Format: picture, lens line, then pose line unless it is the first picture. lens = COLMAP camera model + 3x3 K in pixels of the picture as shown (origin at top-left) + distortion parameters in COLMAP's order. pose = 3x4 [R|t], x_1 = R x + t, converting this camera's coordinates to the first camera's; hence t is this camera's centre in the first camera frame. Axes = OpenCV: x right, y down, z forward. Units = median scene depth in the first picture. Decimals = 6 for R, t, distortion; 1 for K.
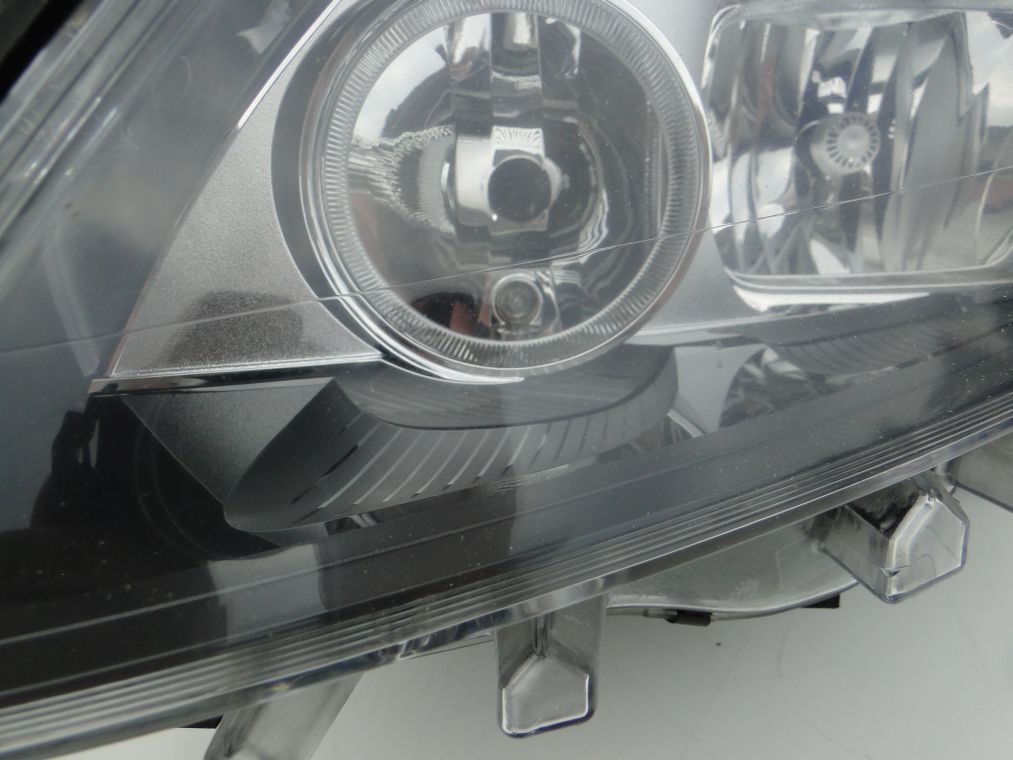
lens RADIAL K [[768.9, 0, 506.5], [0, 768.9, 380.0], [0, 0, 1]] dist [0.037934, -0.000814]
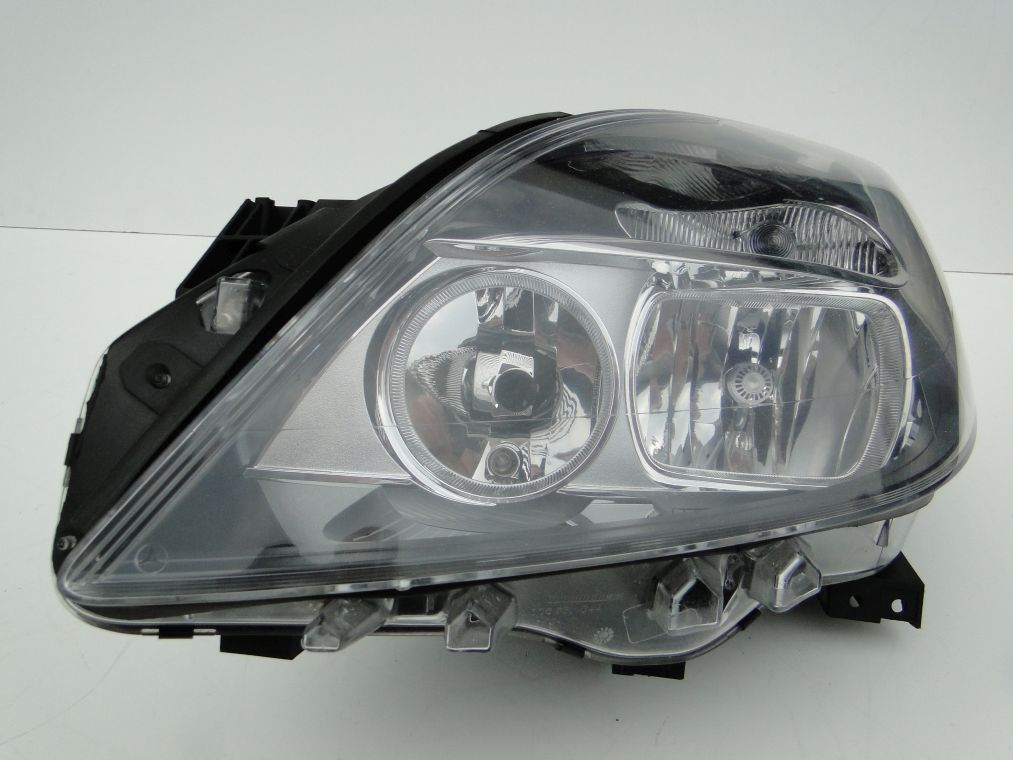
lens RADIAL K [[753.8, 0, 506.5], [0, 753.8, 380.0], [0, 0, 1]] dist [-0.004500, -0.002551]
pose [[0.993376, 0.099979, -0.056633, 0.085832], [-0.111157, 0.961003, -0.253213, 0.113062], [0.029109, 0.257831, 0.965751, -0.445774]]
